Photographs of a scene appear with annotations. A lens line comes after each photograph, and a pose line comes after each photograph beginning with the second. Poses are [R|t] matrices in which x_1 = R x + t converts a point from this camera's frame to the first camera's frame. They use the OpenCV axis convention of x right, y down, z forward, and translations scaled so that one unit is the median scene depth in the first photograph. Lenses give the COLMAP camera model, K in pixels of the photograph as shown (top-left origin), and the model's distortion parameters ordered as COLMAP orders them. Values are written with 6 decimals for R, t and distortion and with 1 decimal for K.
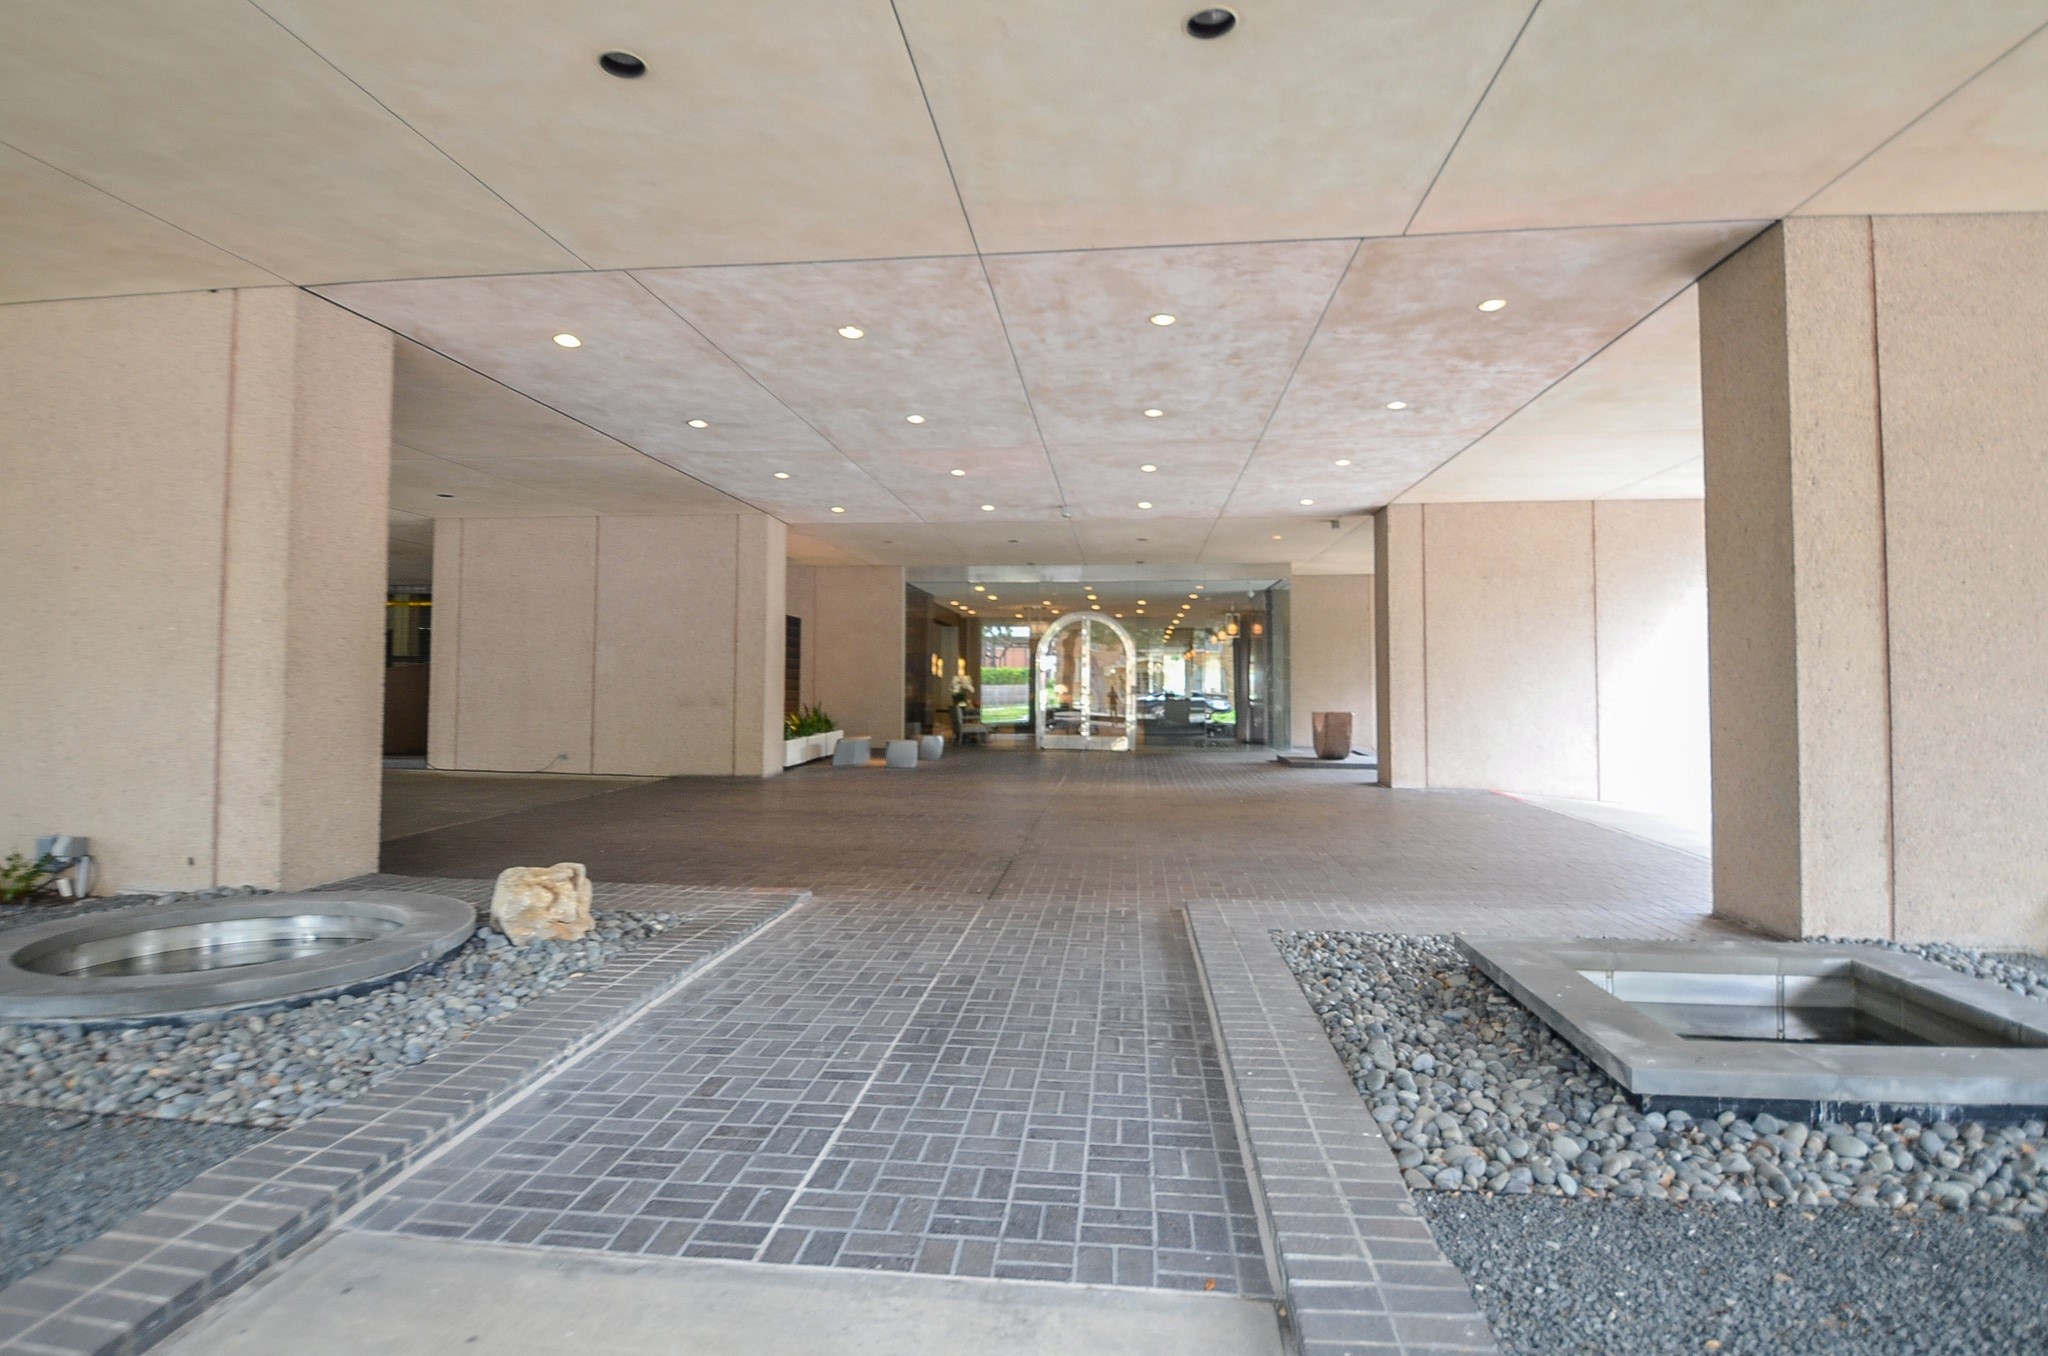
lens RADIAL K [[1032.7, 0, 999.4], [0, 1032.7, 650.3], [0, 0, 1]] dist [-0.021203, -0.000888]
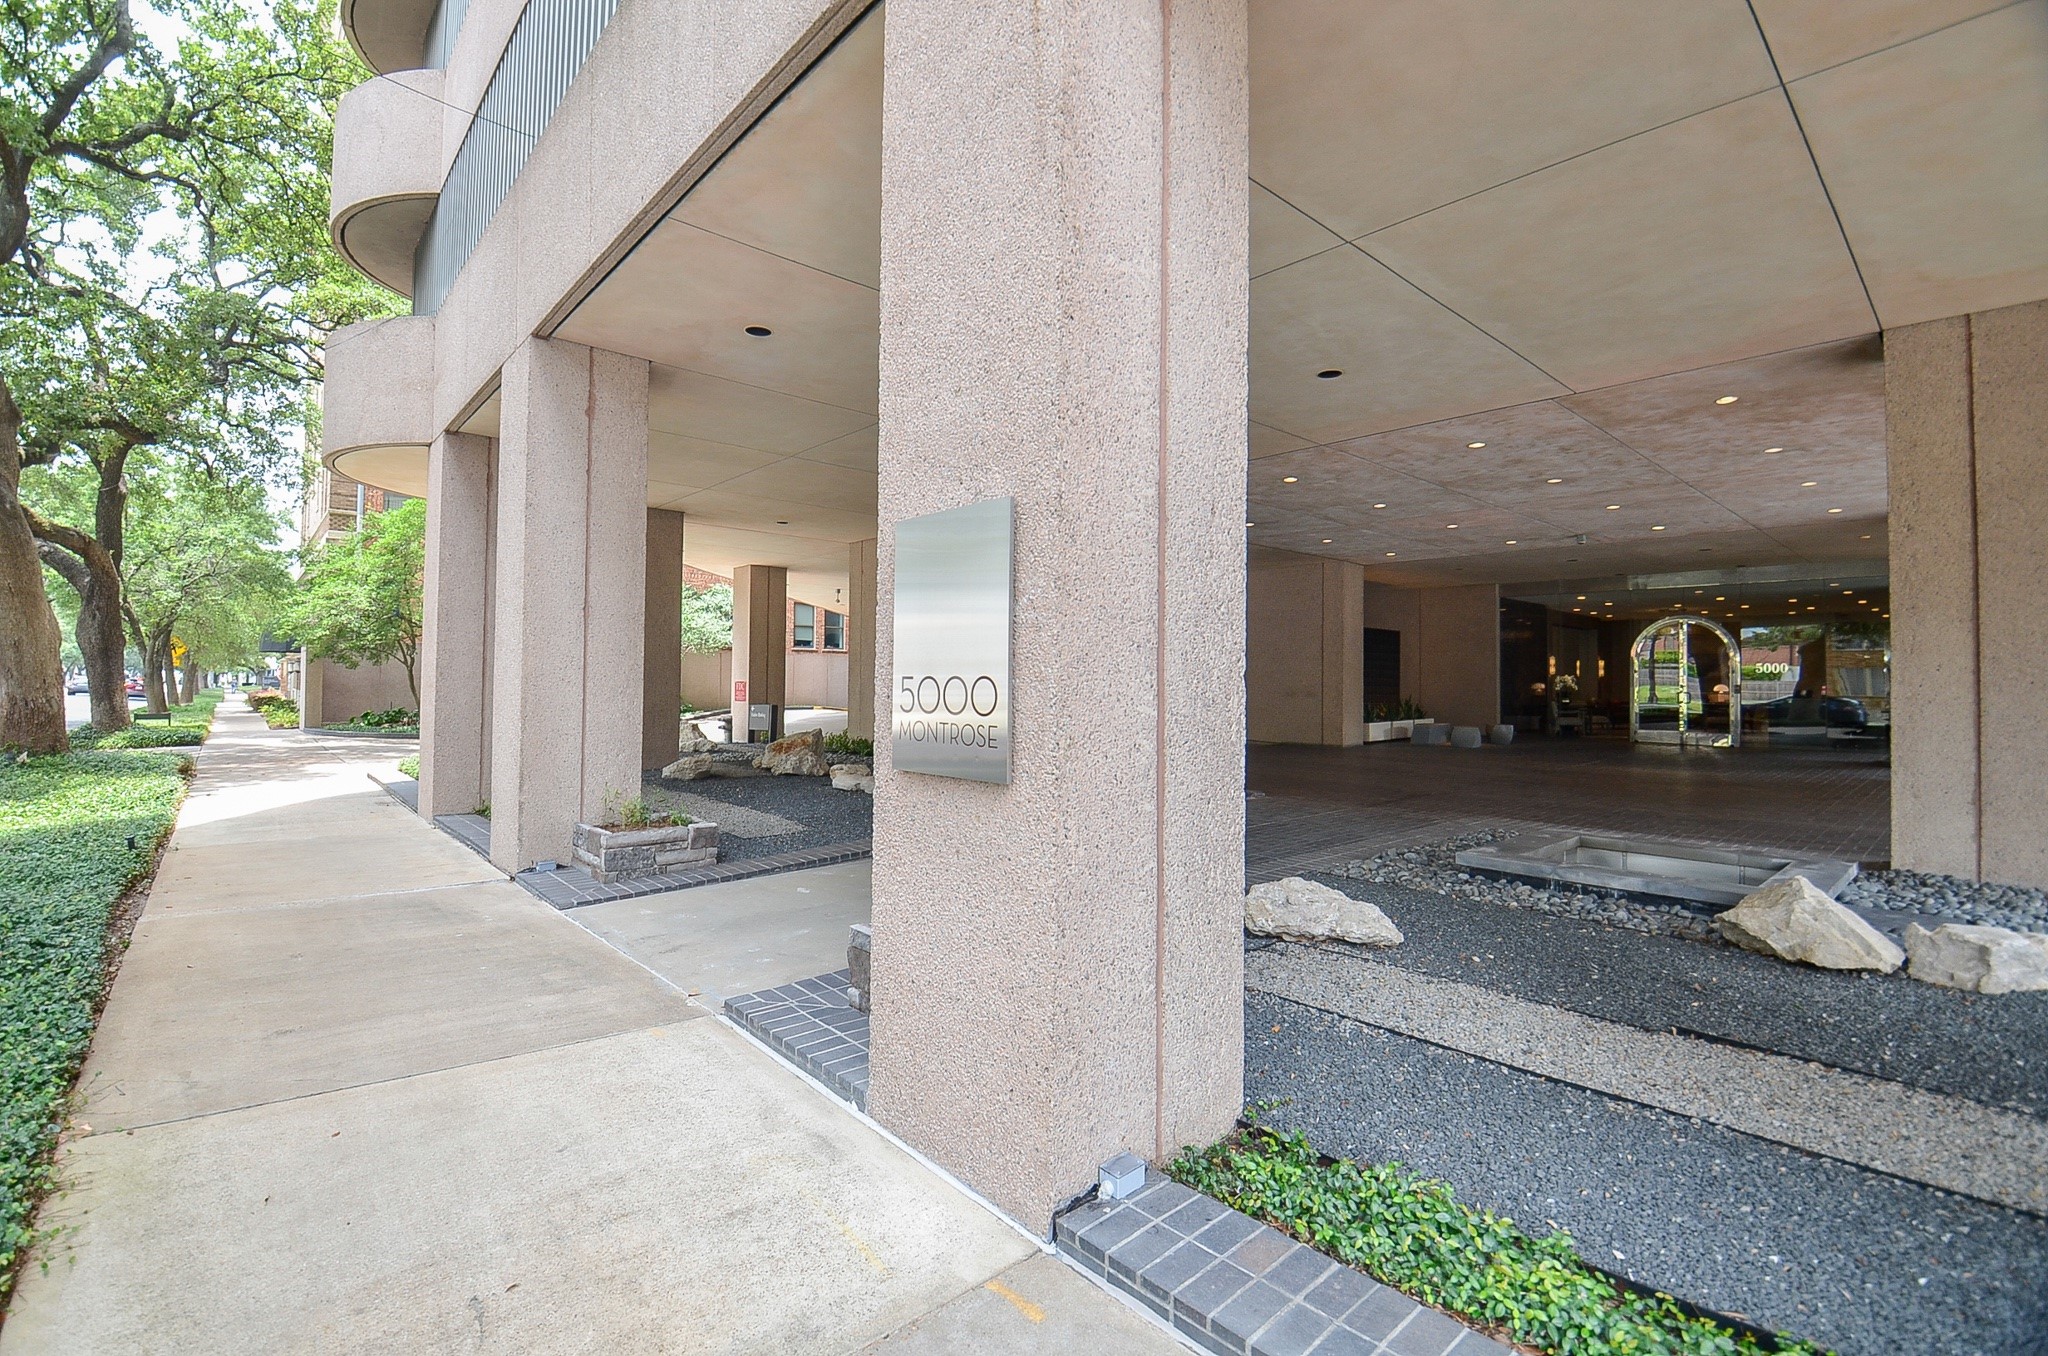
lens RADIAL K [[909.1, 0, 1021.0], [0, 909.1, 674.2], [0, 0, 1]] dist [0.000051, 0.000061]
pose [[0.759179, -0.000391, -0.650881, 0.615363], [0.015637, 0.999722, 0.017639, -0.013353], [0.650694, -0.023569, 0.758974, -0.576096]]
